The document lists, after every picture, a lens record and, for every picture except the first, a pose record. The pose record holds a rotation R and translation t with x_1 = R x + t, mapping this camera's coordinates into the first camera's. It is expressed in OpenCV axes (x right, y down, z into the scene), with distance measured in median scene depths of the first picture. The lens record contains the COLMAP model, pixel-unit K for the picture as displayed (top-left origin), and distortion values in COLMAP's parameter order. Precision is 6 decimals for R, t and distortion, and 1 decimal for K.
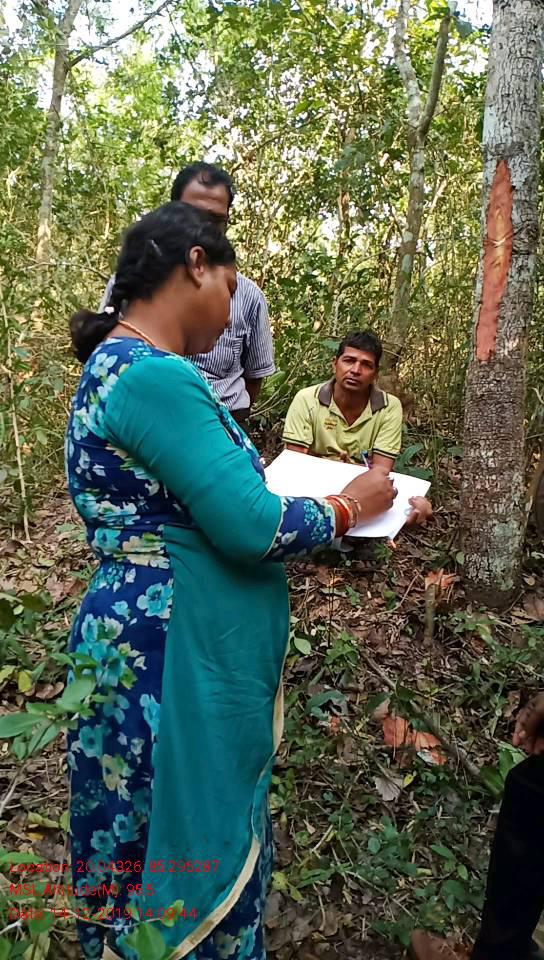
lens RADIAL K [[745.7, 0, 272.0], [0, 745.7, 480.0], [0, 0, 1]] dist [0.078012, -0.161779]
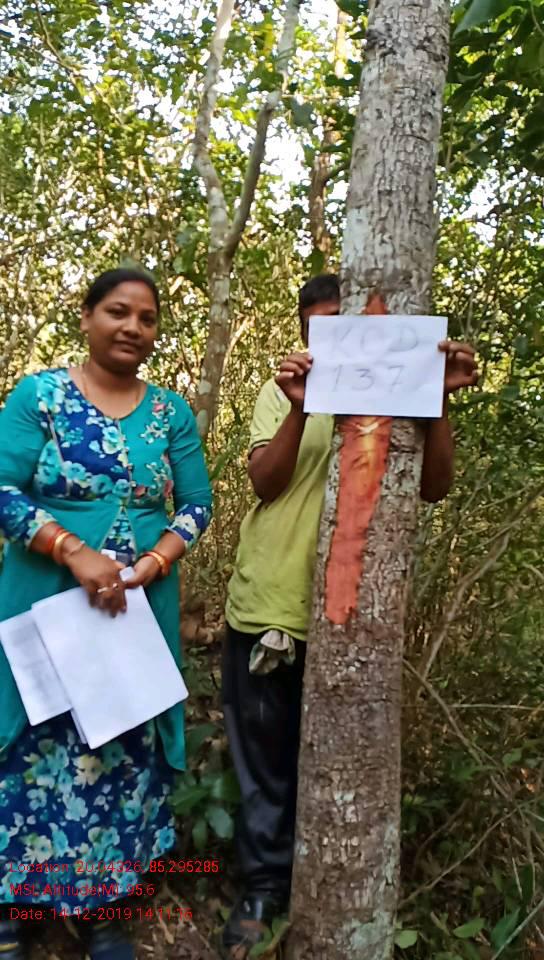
lens RADIAL K [[745.7, 0, 272.0], [0, 745.7, 480.0], [0, 0, 1]] dist [0.078012, -0.161779]
pose [[0.956316, 0.066615, 0.284646, 0.065438], [-0.019588, 0.986104, -0.164969, -0.175293], [-0.291680, 0.152187, 0.944332, 0.468350]]
